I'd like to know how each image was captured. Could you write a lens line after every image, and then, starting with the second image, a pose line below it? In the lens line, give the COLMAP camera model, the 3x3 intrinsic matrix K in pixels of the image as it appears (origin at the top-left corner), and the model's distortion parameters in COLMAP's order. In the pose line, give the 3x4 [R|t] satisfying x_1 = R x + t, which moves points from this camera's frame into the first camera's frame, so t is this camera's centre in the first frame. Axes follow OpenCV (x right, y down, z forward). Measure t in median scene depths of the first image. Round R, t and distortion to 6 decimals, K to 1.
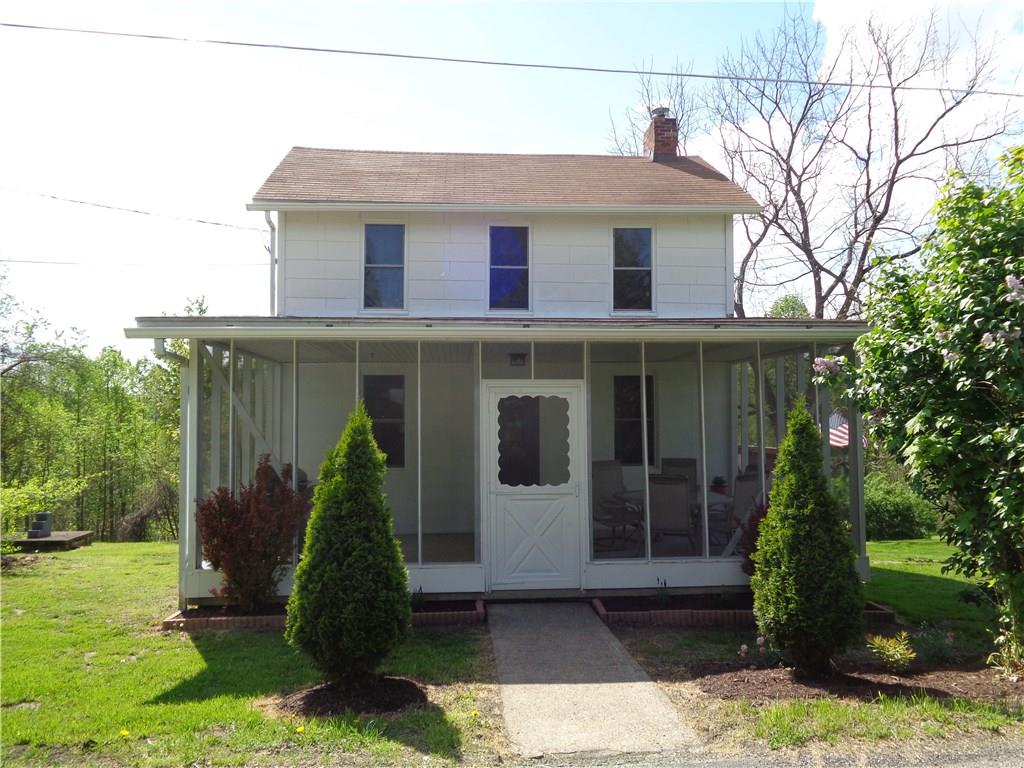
lens RADIAL K [[757.7, 0, 512.0], [0, 757.7, 384.0], [0, 0, 1]] dist [0.003521, 0.002910]
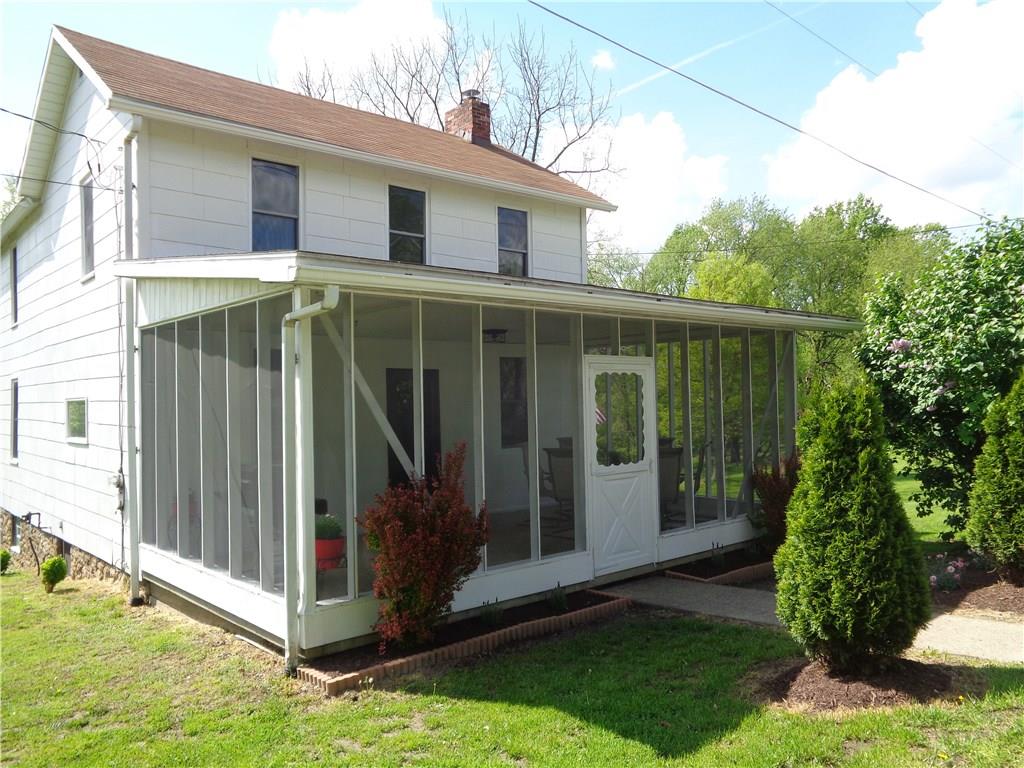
lens RADIAL K [[764.1, 0, 512.0], [0, 764.1, 384.0], [0, 0, 1]] dist [0.003025, 0.000049]
pose [[0.791148, 0.001352, 0.611623, -0.471636], [-0.010327, 0.999885, 0.011147, 0.013852], [-0.611537, -0.015135, 0.791071, 0.206761]]
